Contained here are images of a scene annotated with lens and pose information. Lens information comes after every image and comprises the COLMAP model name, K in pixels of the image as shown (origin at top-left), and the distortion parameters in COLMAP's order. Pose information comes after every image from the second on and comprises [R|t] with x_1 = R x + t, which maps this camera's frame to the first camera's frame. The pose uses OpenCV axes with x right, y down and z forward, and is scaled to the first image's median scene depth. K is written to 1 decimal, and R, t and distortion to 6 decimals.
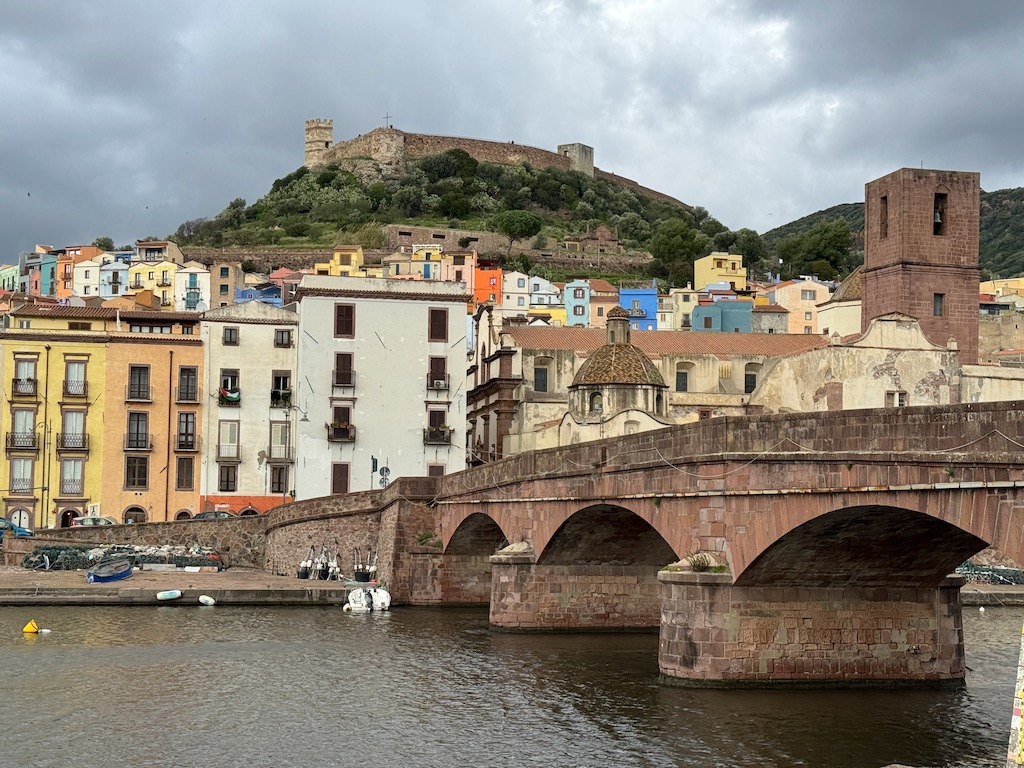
lens RADIAL K [[1658.8, 0, 509.7], [0, 1658.8, 402.9], [0, 0, 1]] dist [0.147468, 0.000000]
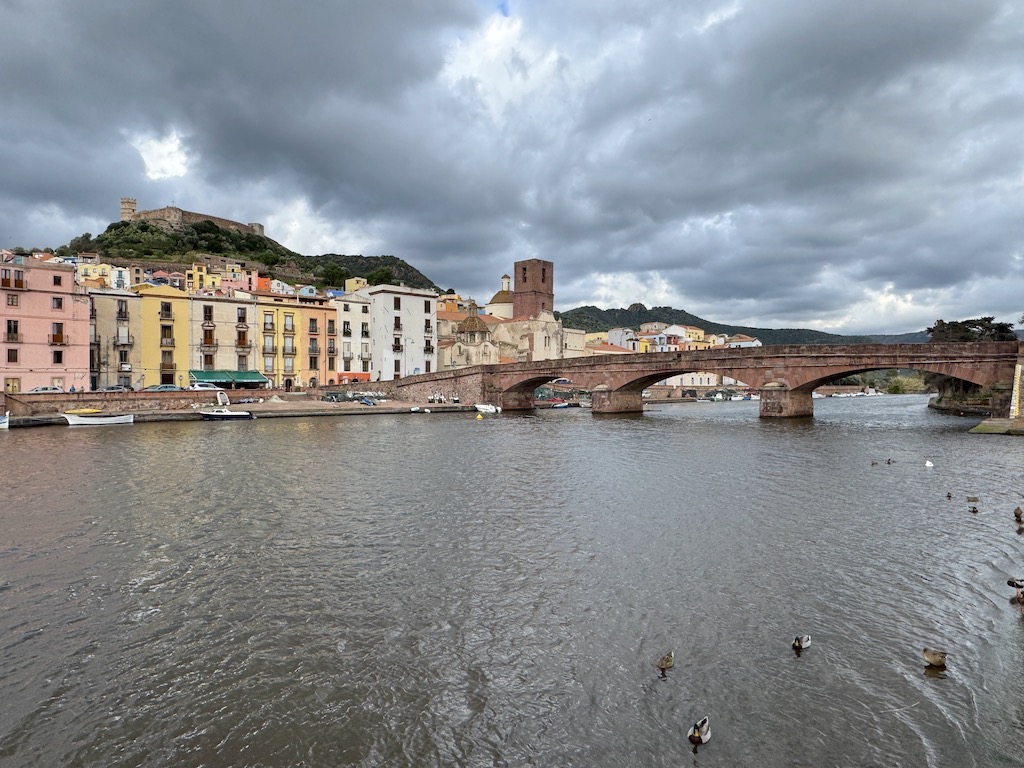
lens RADIAL K [[668.8, 0, 524.8], [0, 668.8, 395.5], [0, 0, 1]] dist [-0.019594, 0.023110]
pose [[0.844684, -0.024097, 0.534722, -0.422921], [-0.020810, 0.996753, 0.077790, 0.006104], [-0.534860, -0.076836, 0.841440, 0.023817]]
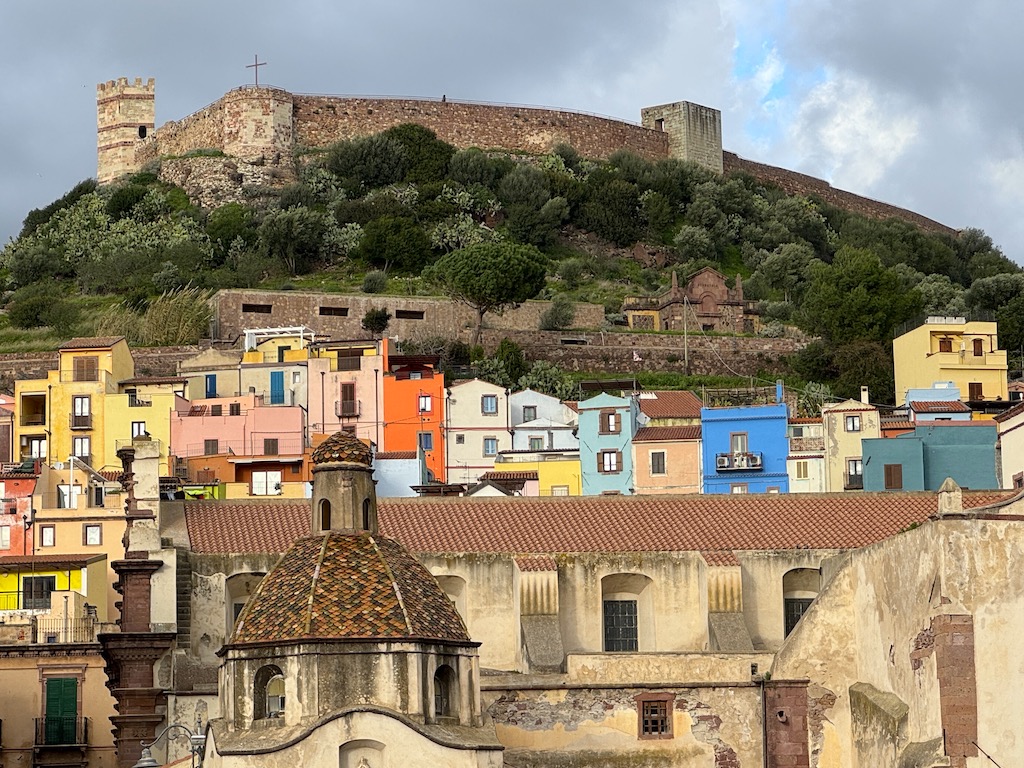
lens RADIAL K [[3374.9, 0, 482.6], [0, 3374.9, 321.7], [0, 0, 1]] dist [-0.026943, 0.000000]
pose [[0.996498, -0.043569, -0.071365, 0.142670], [0.035992, 0.993904, -0.104212, -0.002466], [0.075470, 0.101278, 0.991991, 0.229982]]
